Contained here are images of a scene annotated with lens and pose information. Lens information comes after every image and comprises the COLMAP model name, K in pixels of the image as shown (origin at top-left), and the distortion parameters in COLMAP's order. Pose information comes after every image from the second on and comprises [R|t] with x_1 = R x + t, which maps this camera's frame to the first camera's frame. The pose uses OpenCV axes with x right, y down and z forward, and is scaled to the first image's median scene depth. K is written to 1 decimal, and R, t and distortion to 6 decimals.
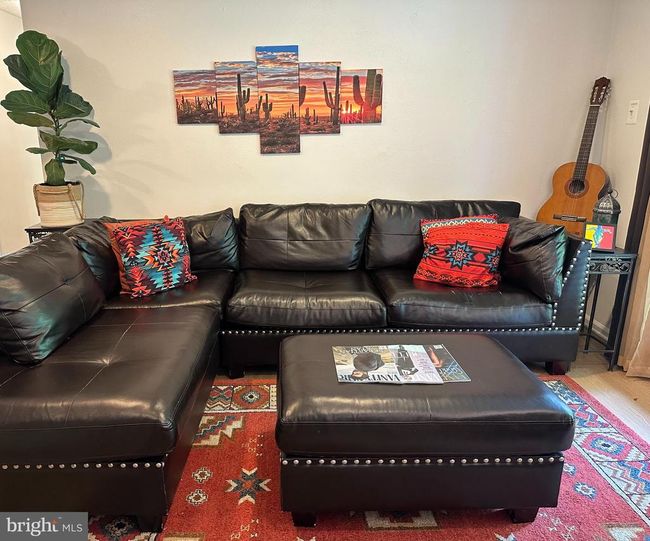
lens RADIAL K [[497.4, 0, 287.6], [0, 497.4, 279.8], [0, 0, 1]] dist [0.036256, -0.038601]
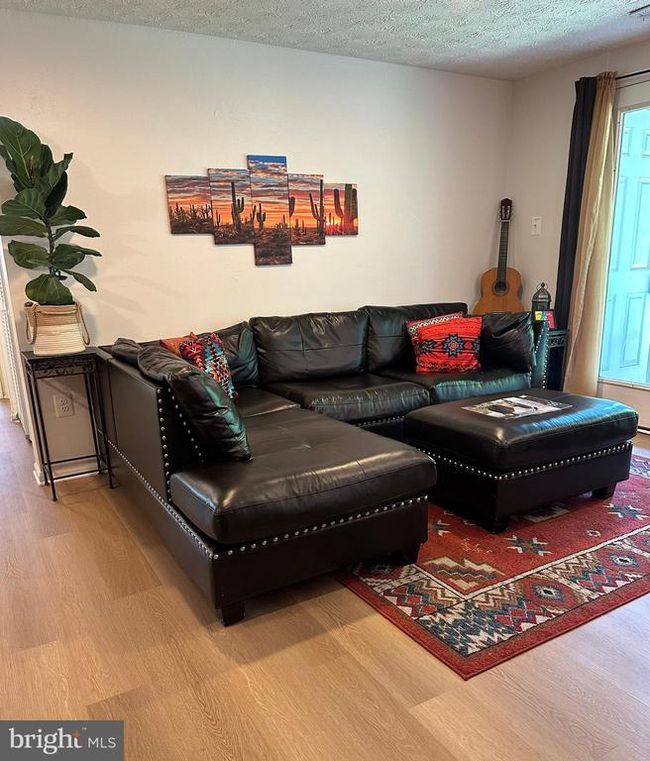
lens RADIAL K [[615.7, 0, 320.0], [0, 615.7, 445.6], [0, 0, 1]] dist [0.059530, -0.085252]
pose [[0.864604, -0.155693, 0.477723, -0.603530], [0.156710, 0.986913, 0.038020, 0.071288], [-0.477390, 0.041992, 0.877688, -0.111936]]
